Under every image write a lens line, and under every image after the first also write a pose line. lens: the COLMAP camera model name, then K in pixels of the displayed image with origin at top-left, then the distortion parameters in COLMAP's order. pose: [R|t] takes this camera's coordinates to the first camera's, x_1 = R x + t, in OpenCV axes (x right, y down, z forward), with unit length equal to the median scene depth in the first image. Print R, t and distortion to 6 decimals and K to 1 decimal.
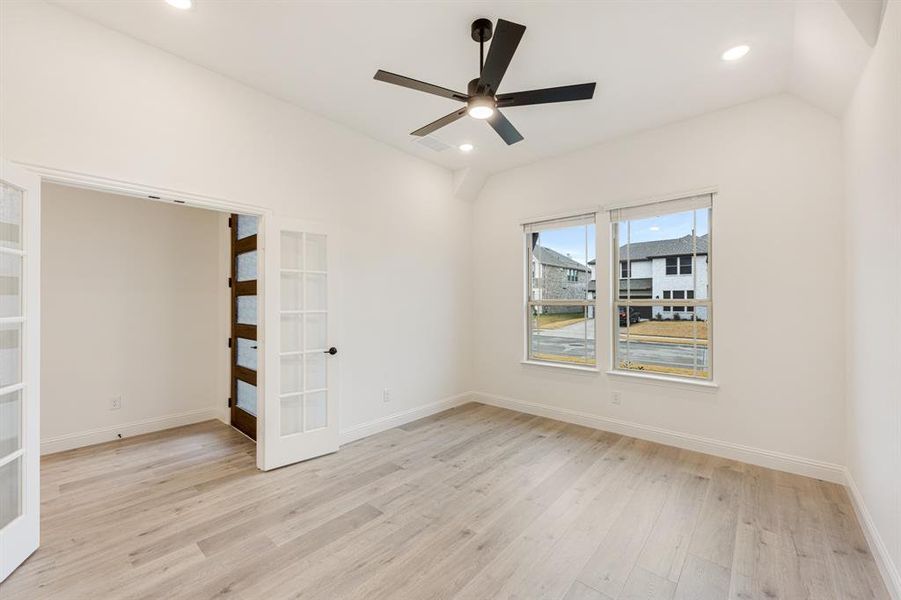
lens RADIAL K [[362.3, 0, 448.1], [0, 362.3, 303.3], [0, 0, 1]] dist [0.003545, -0.000042]
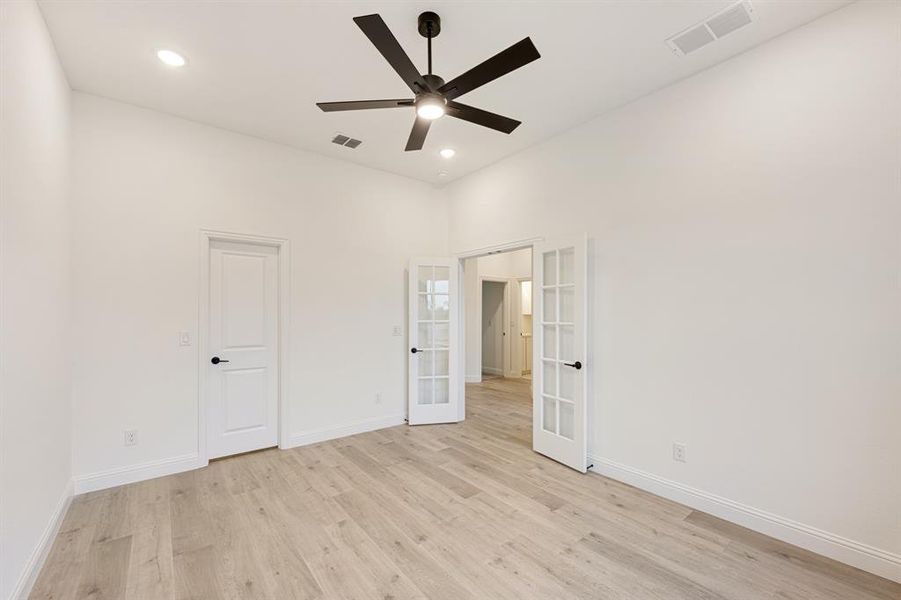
lens RADIAL K [[362.3, 0, 441.3], [0, 362.3, 305.3], [0, 0, 1]] dist [0.003545, -0.000042]
pose [[-0.189565, -0.025395, -0.981540, 0.853293], [-0.003981, 0.999677, -0.025095, -0.001987], [0.981860, -0.000850, -0.189605, 1.000841]]
